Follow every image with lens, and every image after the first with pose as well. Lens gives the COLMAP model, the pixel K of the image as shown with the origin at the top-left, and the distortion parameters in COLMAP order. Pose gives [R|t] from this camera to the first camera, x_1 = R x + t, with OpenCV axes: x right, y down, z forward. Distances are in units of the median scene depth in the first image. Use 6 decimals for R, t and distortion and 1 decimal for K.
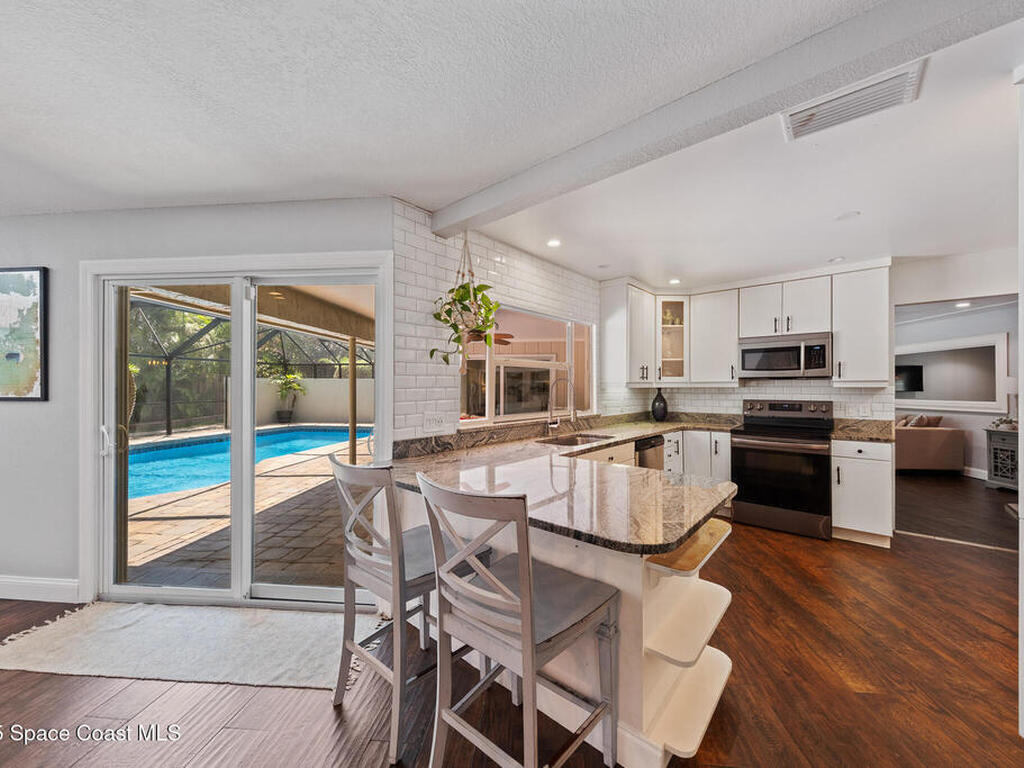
lens RADIAL K [[397.8, 0, 512.0], [0, 397.8, 384.0], [0, 0, 1]] dist [0.000601, 0.000010]
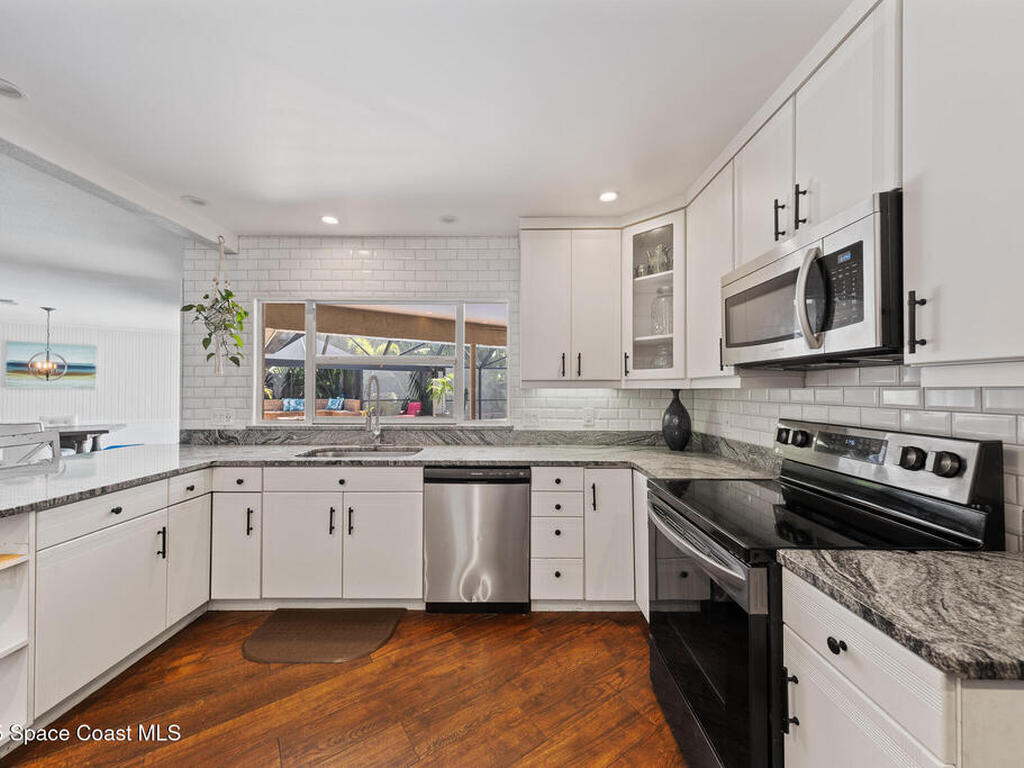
lens RADIAL K [[397.8, 0, 512.0], [0, 397.8, 384.0], [0, 0, 1]] dist [0.000601, 0.000010]
pose [[0.650693, -0.011534, -0.759253, 0.871609], [0.002575, 0.999912, -0.012983, 0.012371], [0.759336, 0.006492, 0.650666, 0.634928]]
